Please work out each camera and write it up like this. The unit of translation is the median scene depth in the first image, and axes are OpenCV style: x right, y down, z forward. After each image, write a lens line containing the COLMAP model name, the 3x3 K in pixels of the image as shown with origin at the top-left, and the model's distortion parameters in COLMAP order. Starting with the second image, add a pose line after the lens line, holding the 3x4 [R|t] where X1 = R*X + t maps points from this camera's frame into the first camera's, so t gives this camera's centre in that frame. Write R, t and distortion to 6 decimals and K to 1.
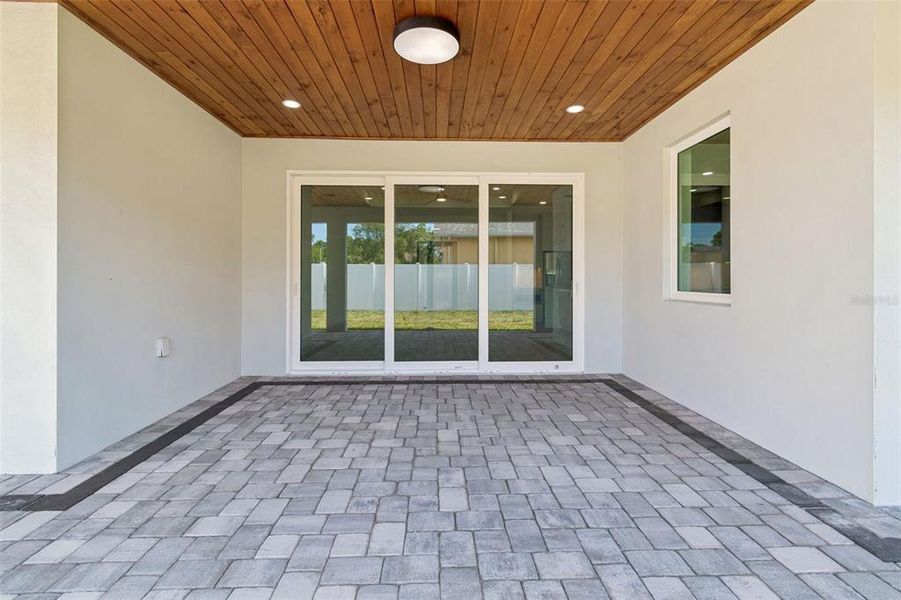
lens RADIAL K [[403.1, 0, 451.1], [0, 403.1, 284.7], [0, 0, 1]] dist [0.002250, 0.000083]
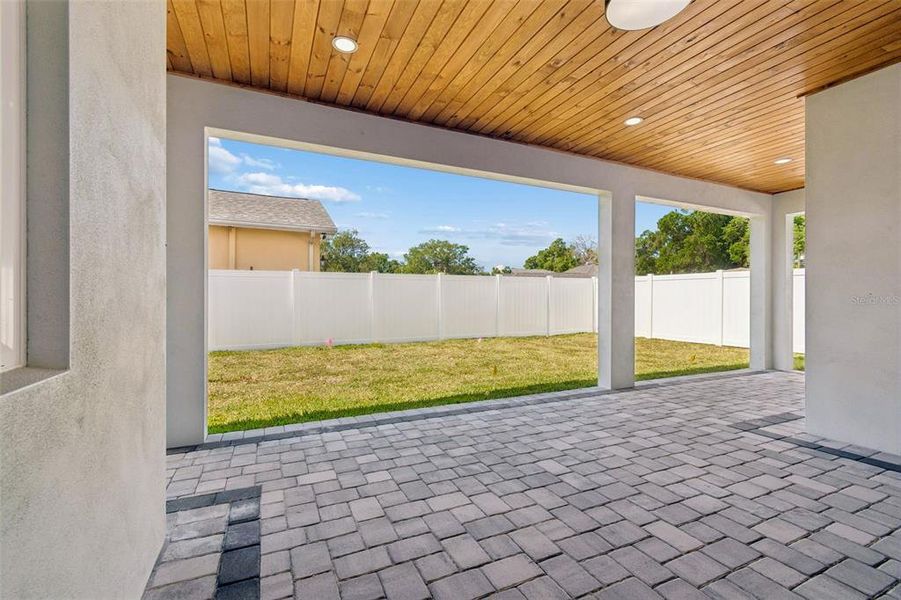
lens RADIAL K [[405.0, 0, 450.5], [0, 405.0, 300.0], [0, 0, 1]] dist [0.000811, 0.000016]
pose [[-0.921081, 0.001183, -0.389368, 0.520349], [-0.005383, 0.999861, 0.015773, -0.005415], [0.389333, 0.016624, -0.920947, 1.337402]]
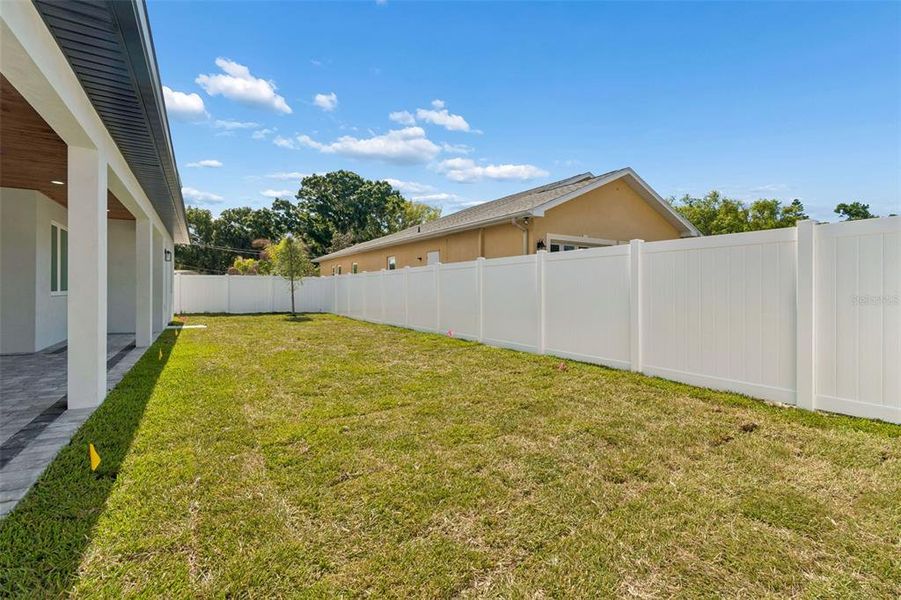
lens RADIAL K [[405.8, 0, 451.6], [0, 405.8, 289.9], [0, 0, 1]] dist [0.003378, 0.000371]
pose [[-0.482953, -0.005457, 0.875629, -2.316382], [0.007415, 0.999919, 0.010322, 0.011060], [-0.875615, 0.011478, -0.482873, -0.248267]]
